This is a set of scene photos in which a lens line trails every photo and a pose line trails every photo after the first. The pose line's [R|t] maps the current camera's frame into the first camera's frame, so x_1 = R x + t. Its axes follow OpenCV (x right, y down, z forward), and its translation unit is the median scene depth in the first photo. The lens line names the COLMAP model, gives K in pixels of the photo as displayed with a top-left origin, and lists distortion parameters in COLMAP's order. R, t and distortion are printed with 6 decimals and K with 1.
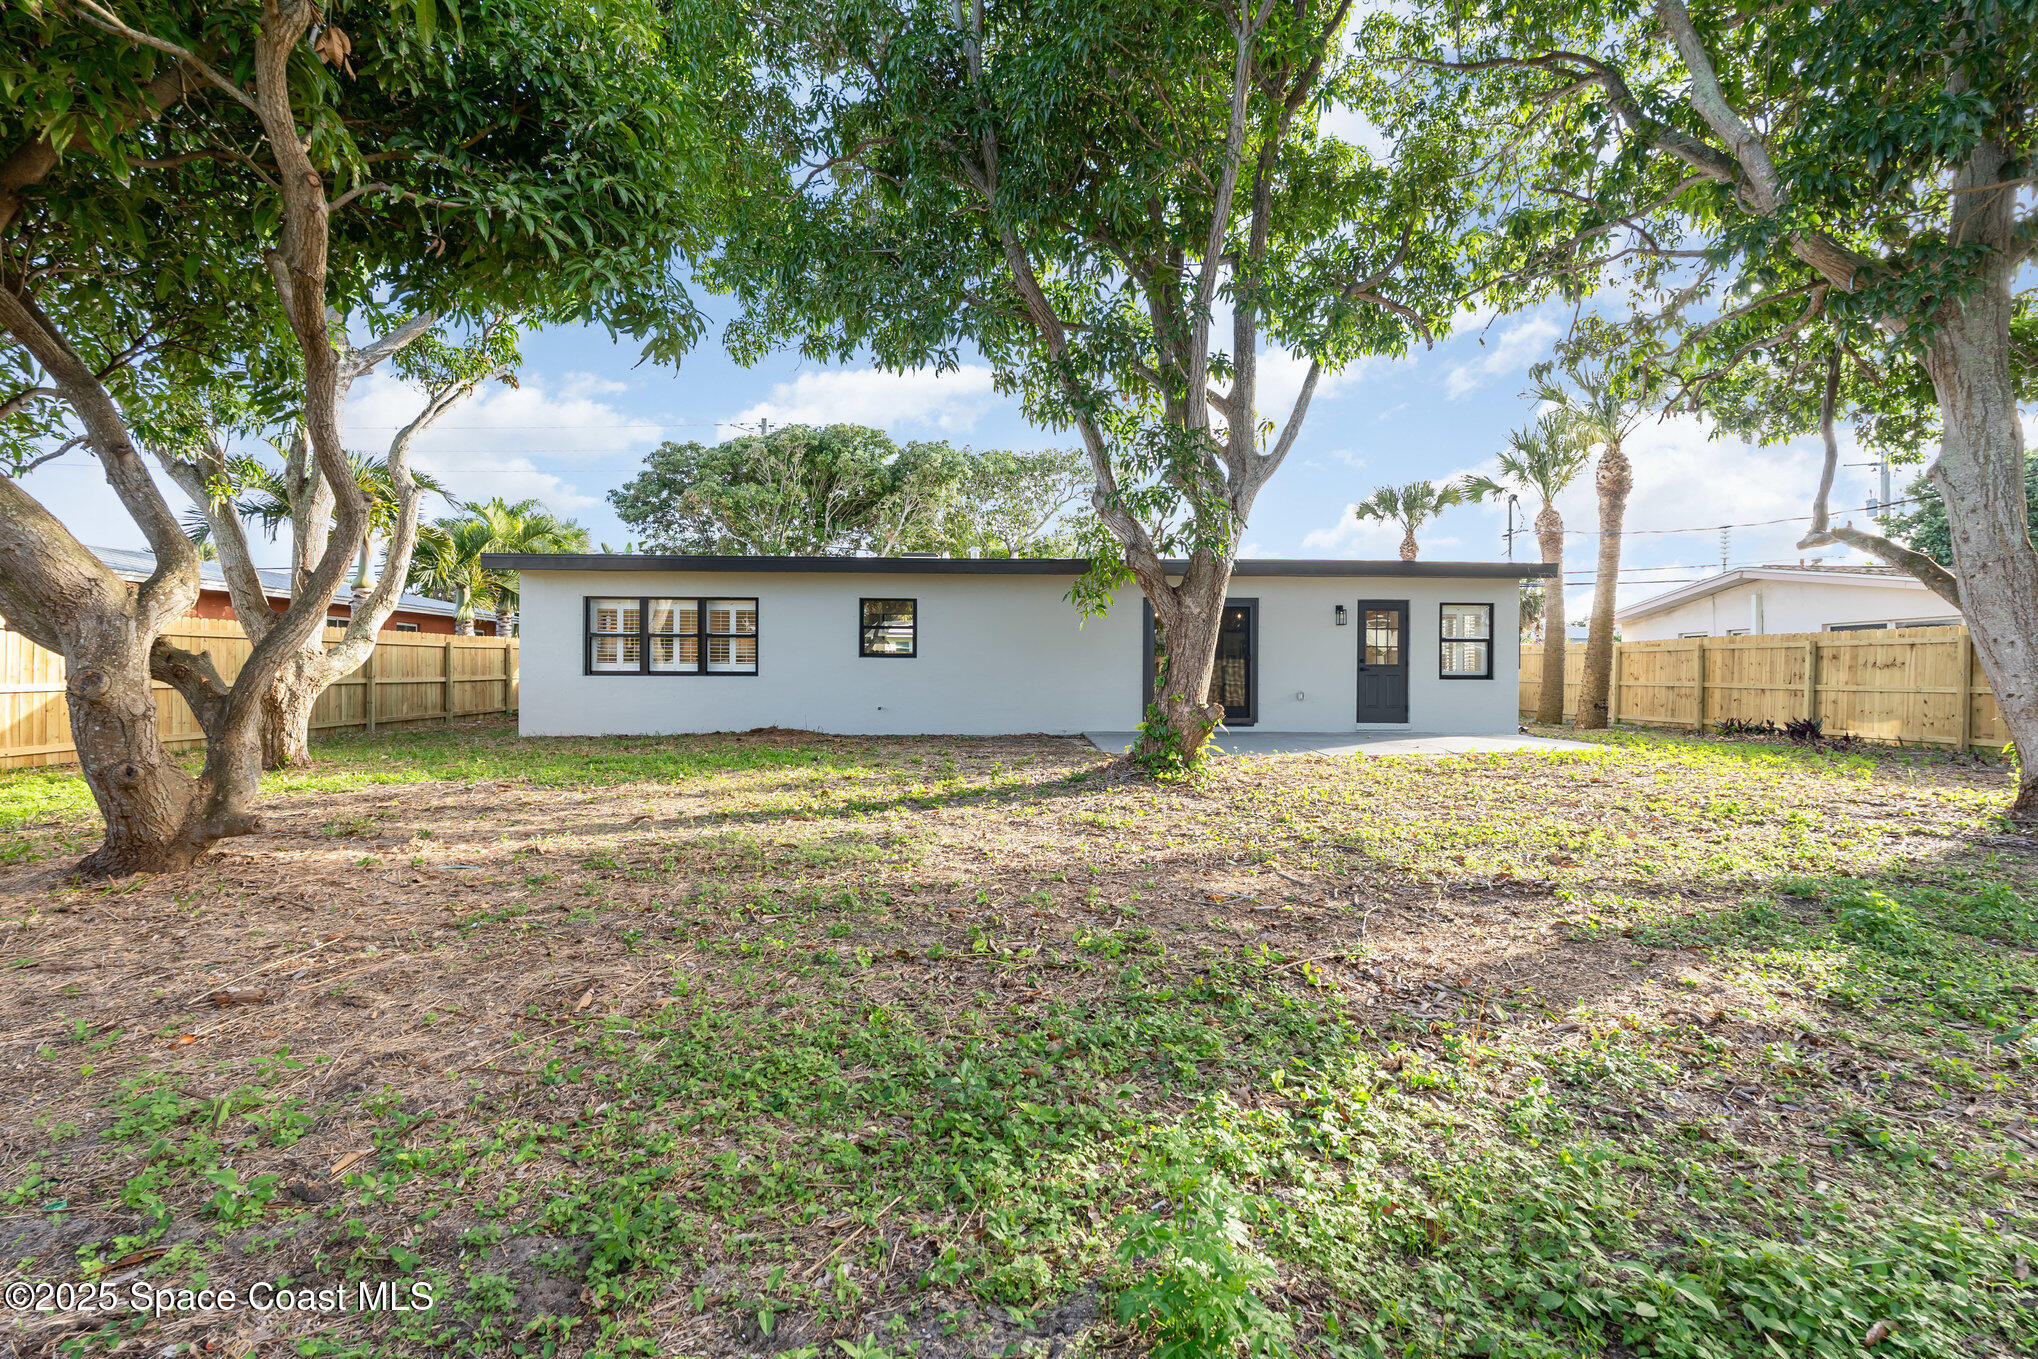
lens RADIAL K [[899.0, 0, 1032.7], [0, 899.0, 689.0], [0, 0, 1]] dist [-0.001614, -0.000141]
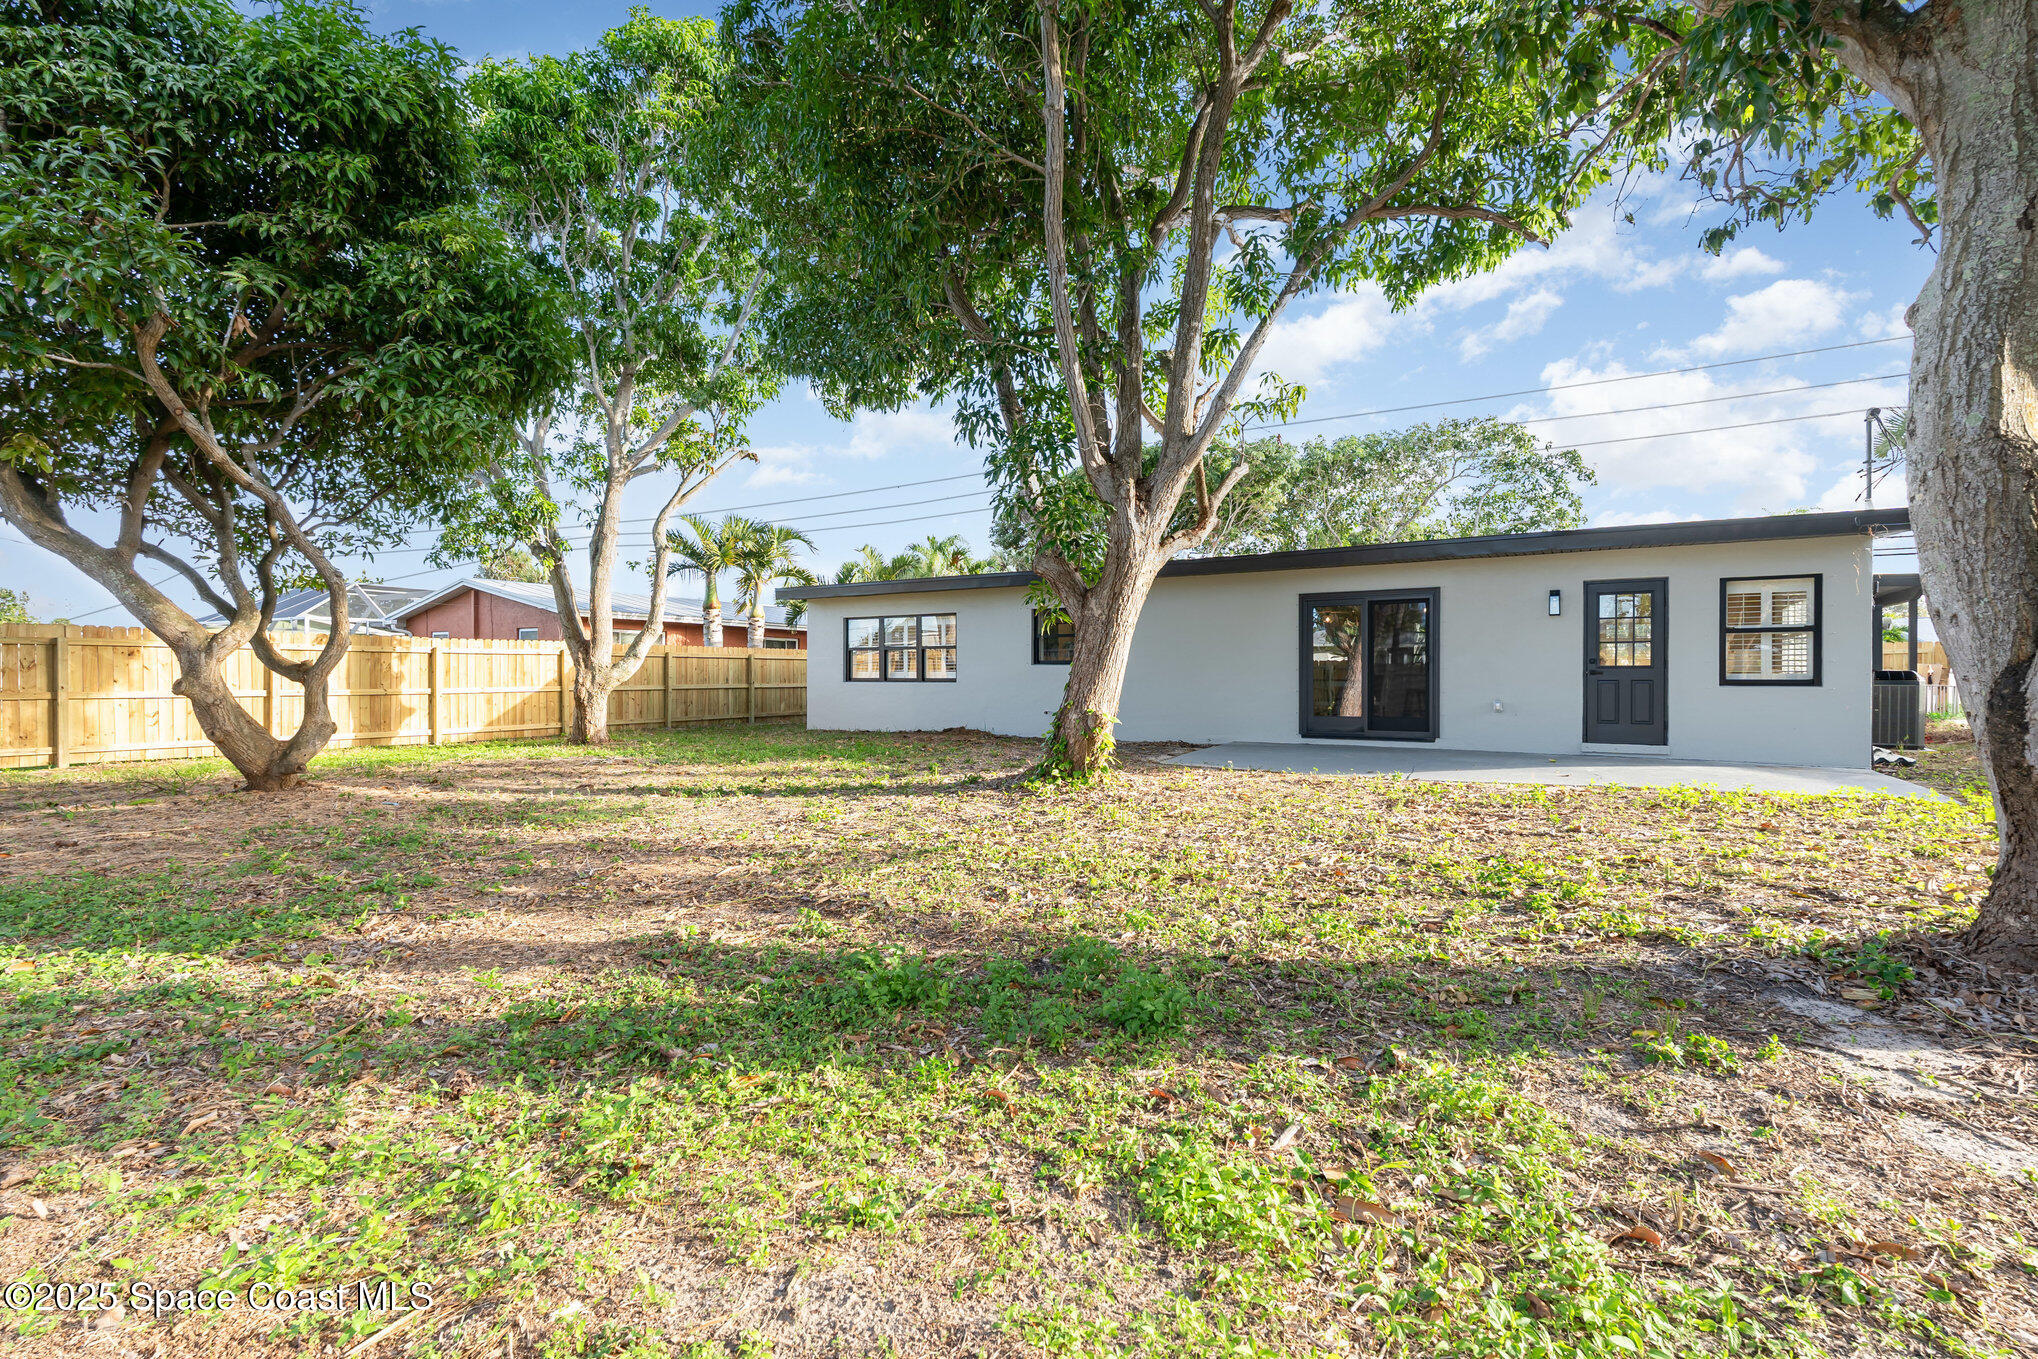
lens RADIAL K [[909.3, 0, 1019.0], [0, 909.3, 679.5], [0, 0, 1]] dist [0.001365, -0.000250]
pose [[0.836382, -0.003338, -0.548136, 0.385429], [-0.007078, 0.999832, -0.016889, 0.000918], [0.548101, 0.018005, 0.836218, 0.084909]]
